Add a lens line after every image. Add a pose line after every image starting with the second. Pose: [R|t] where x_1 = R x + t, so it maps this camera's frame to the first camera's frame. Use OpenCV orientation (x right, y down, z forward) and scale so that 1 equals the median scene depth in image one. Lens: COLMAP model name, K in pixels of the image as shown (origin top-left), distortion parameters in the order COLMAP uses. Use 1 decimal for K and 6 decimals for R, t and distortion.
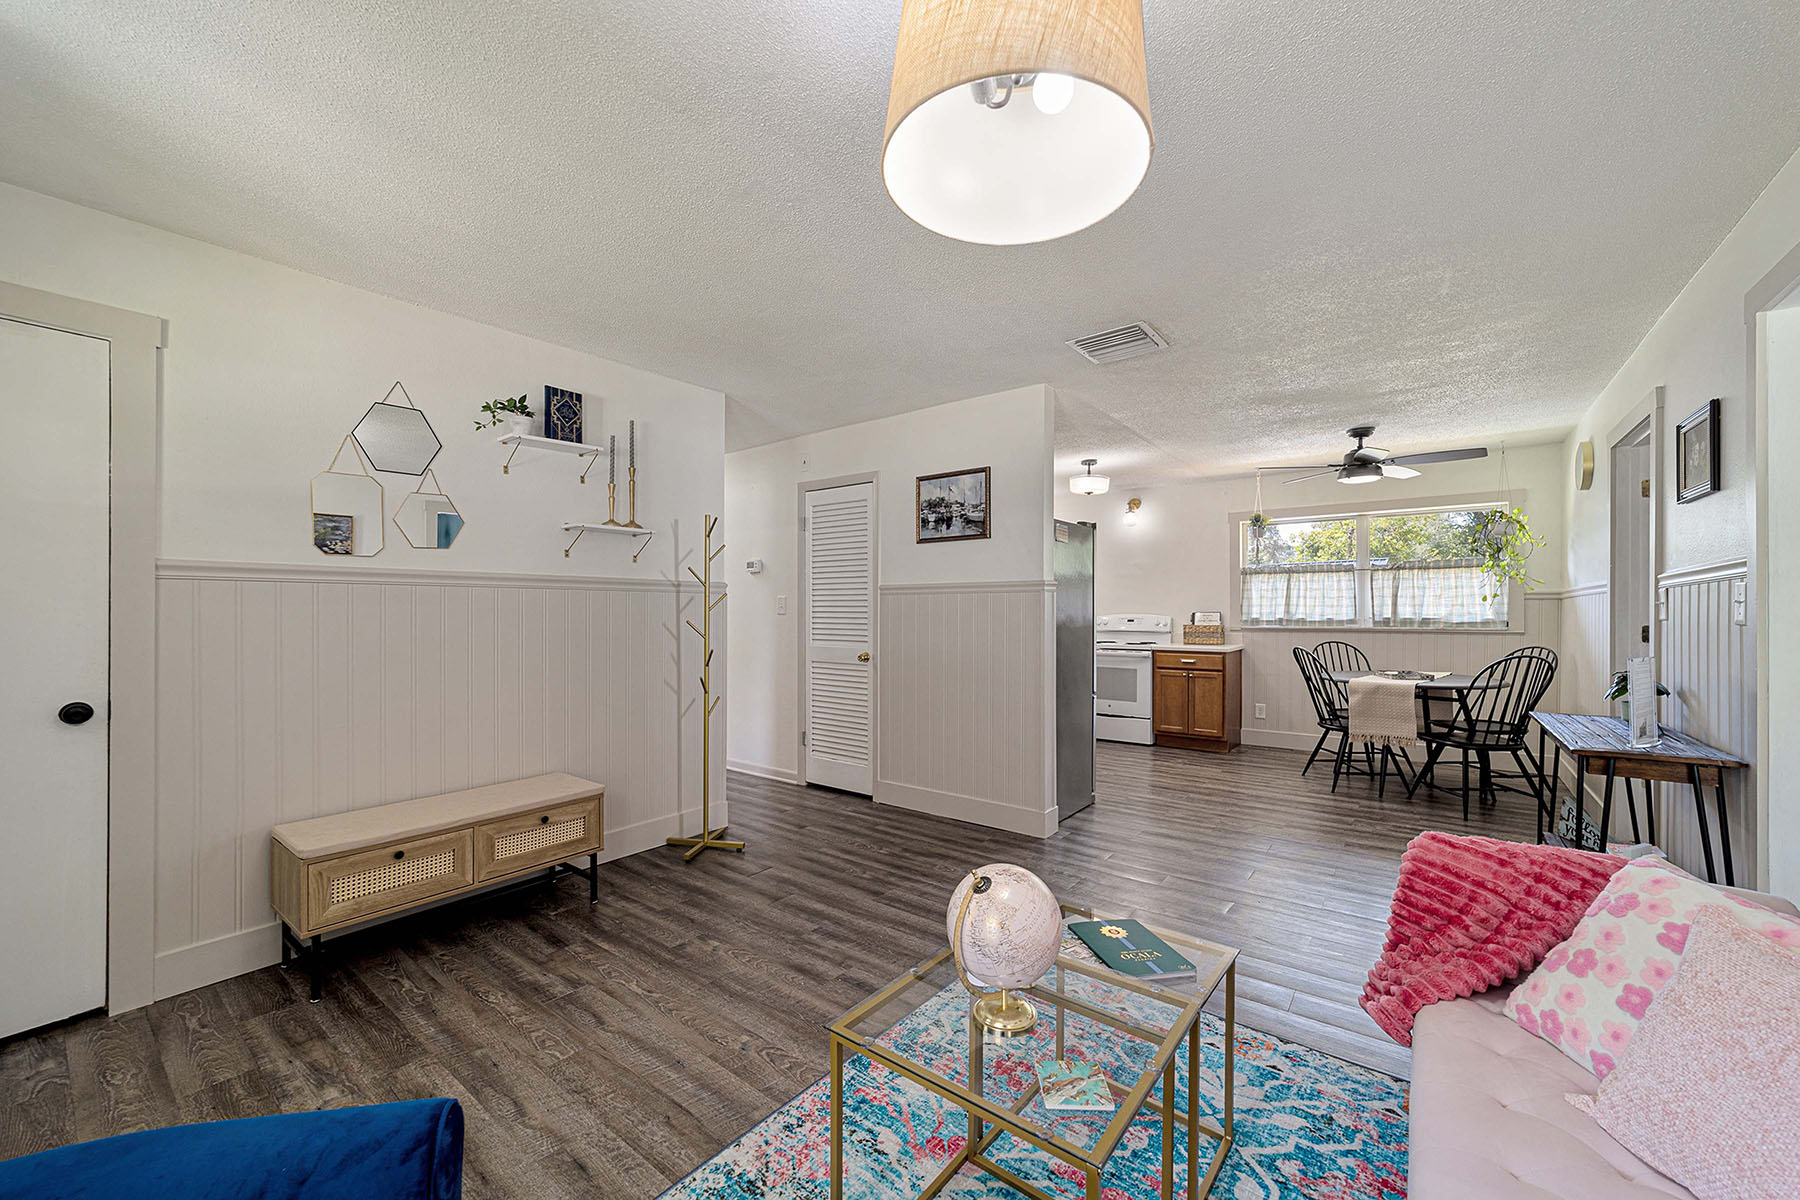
lens RADIAL K [[700.3, 0, 890.7], [0, 700.3, 607.2], [0, 0, 1]] dist [-0.016943, 0.006840]
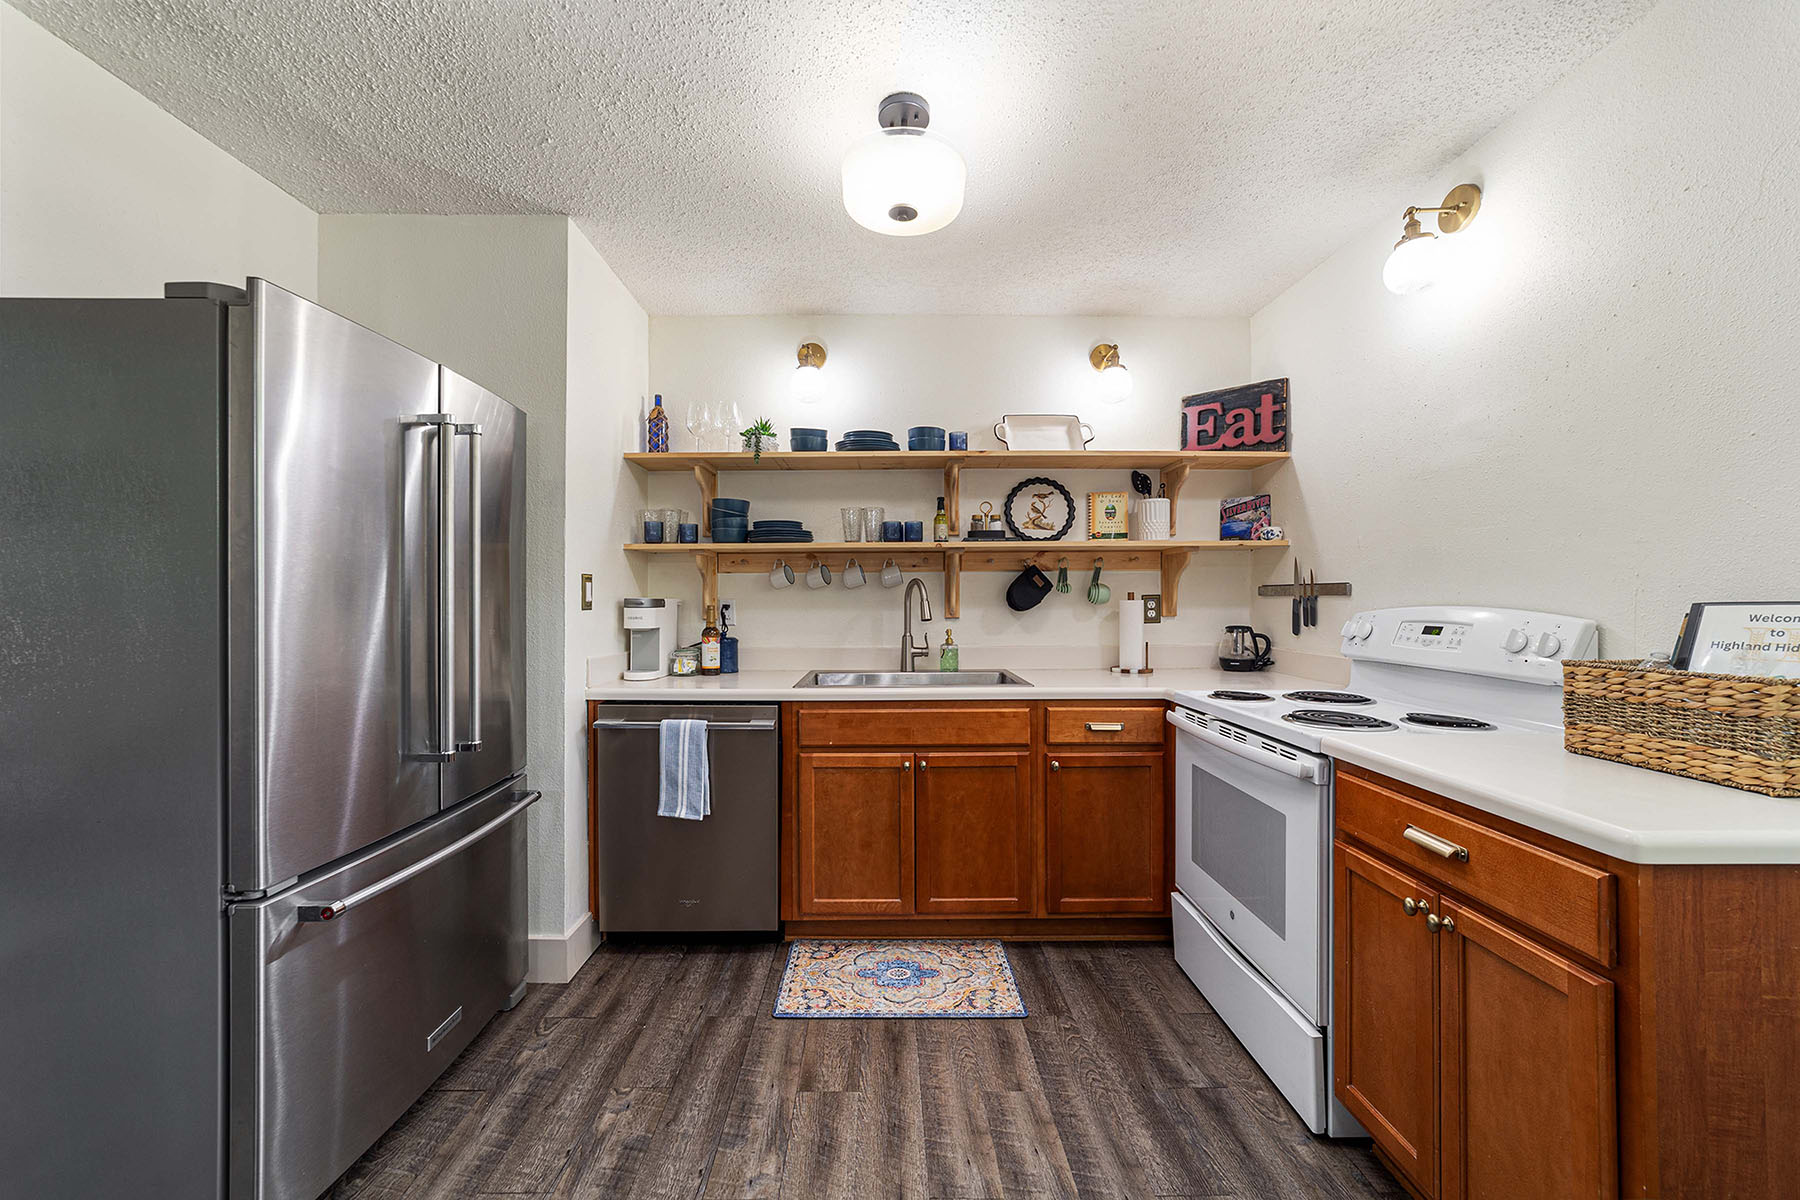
lens RADIAL K [[684.6, 0, 898.2], [0, 684.6, 596.5], [0, 0, 1]] dist [-0.012822, 0.006466]
pose [[0.620123, -0.001375, -0.784504, 0.716339], [0.005528, 0.999981, 0.002617, 0.006524], [0.784485, -0.005960, 0.620119, 1.120399]]
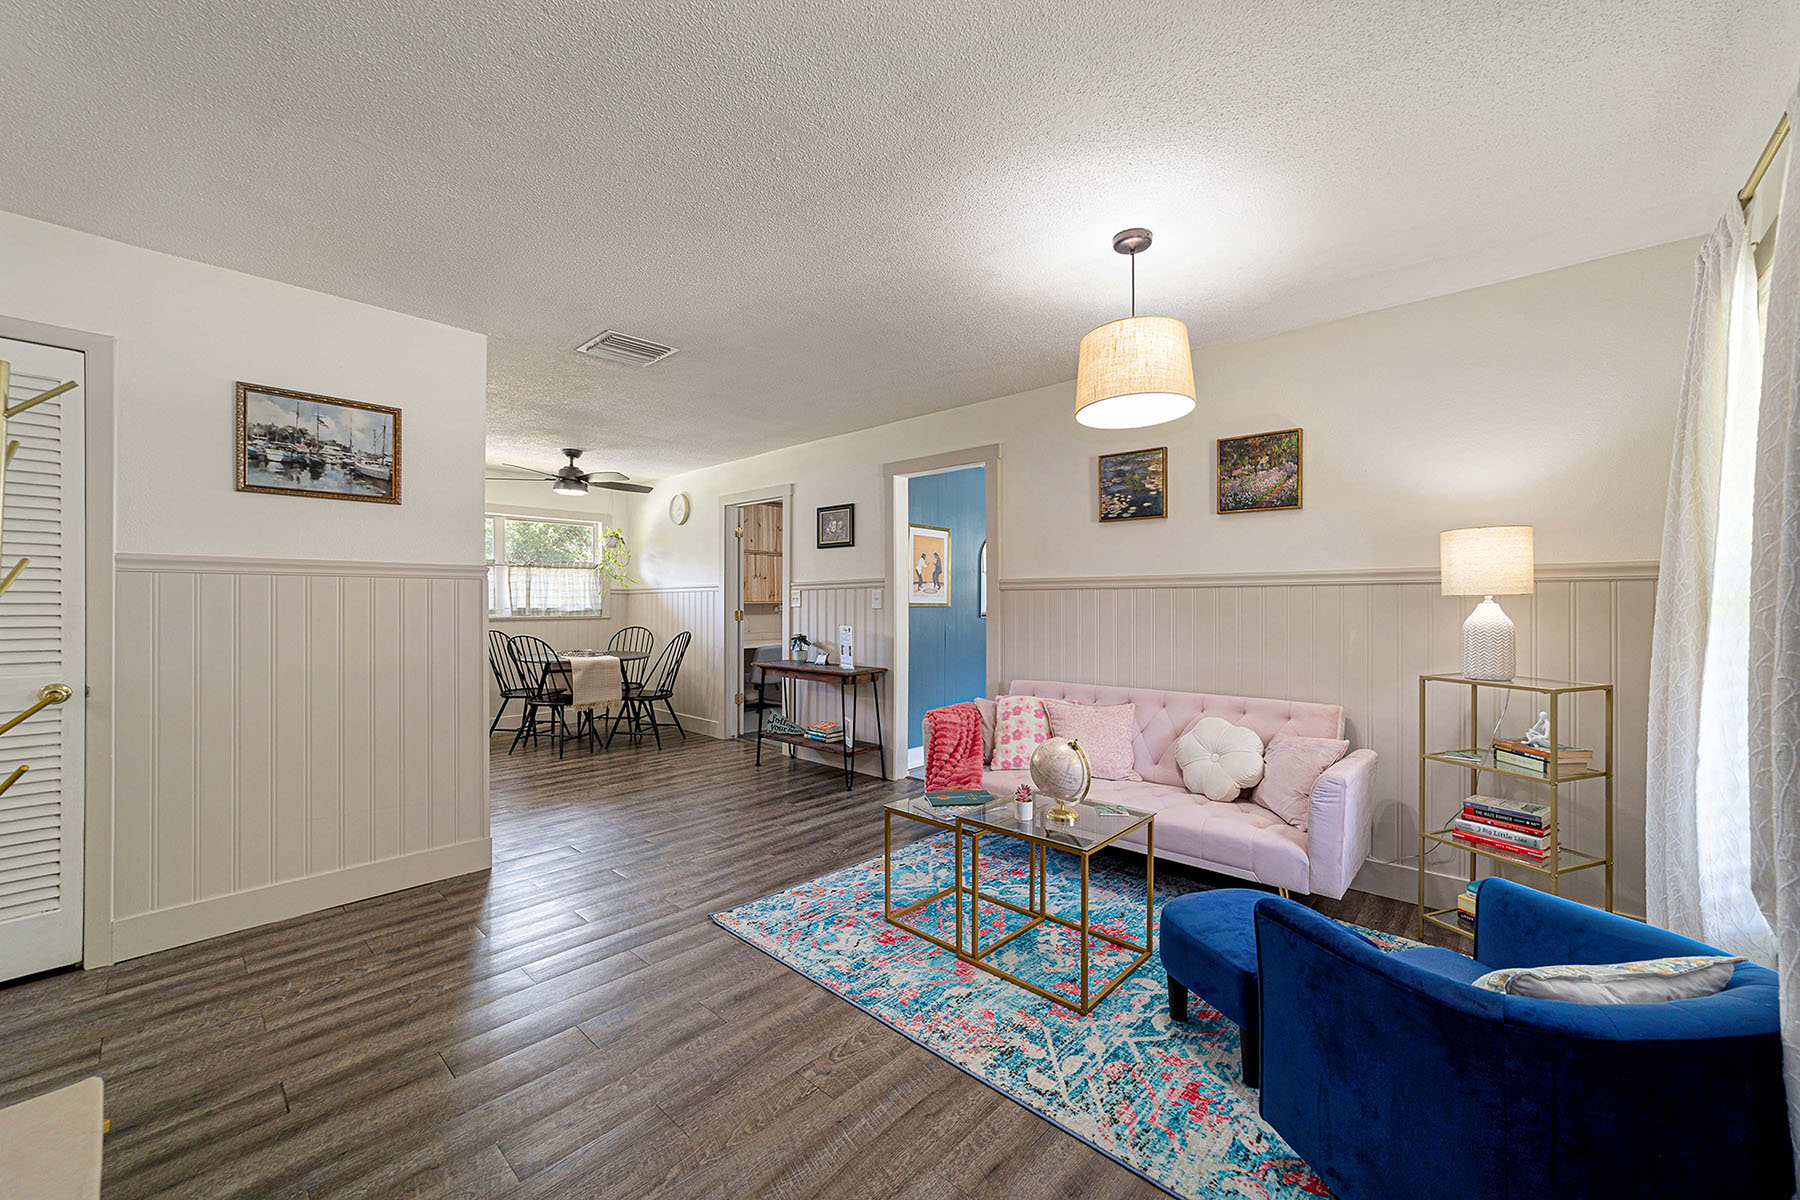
lens RADIAL K [[690.2, 0, 902.4], [0, 690.2, 598.6], [0, 0, 1]] dist [-0.003372, 0.000424]
pose [[0.075796, 0.005493, 0.997108, -0.534541], [-0.005982, 0.999969, -0.005054, 0.002019], [-0.997105, -0.005582, 0.075826, 0.395776]]
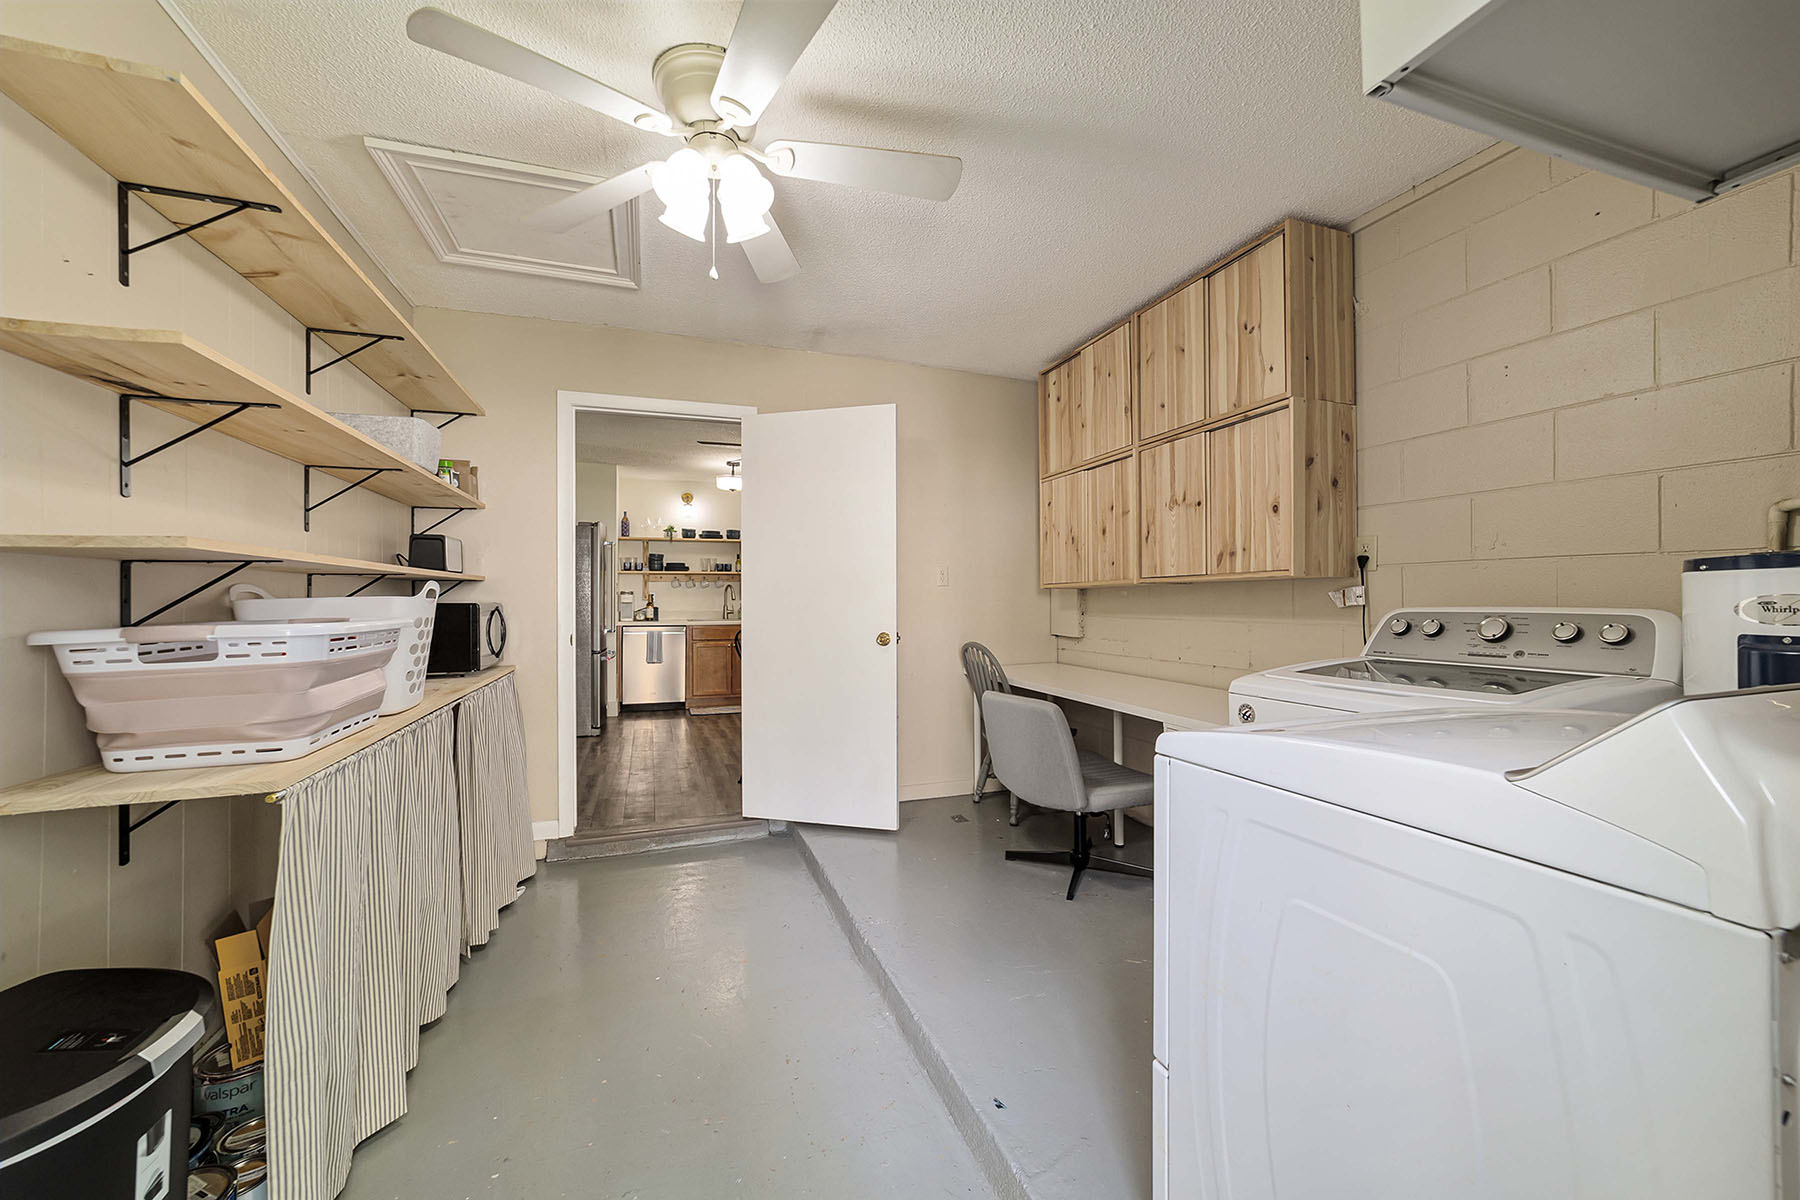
lens RADIAL K [[690.2, 0, 902.4], [0, 690.2, 598.6], [0, 0, 1]] dist [-0.003372, 0.000424]
pose [[0.840758, -0.001101, -0.541409, 1.599940], [0.004492, 0.999978, 0.004941, 0.021135], [0.541392, -0.006586, 0.840745, 0.238877]]
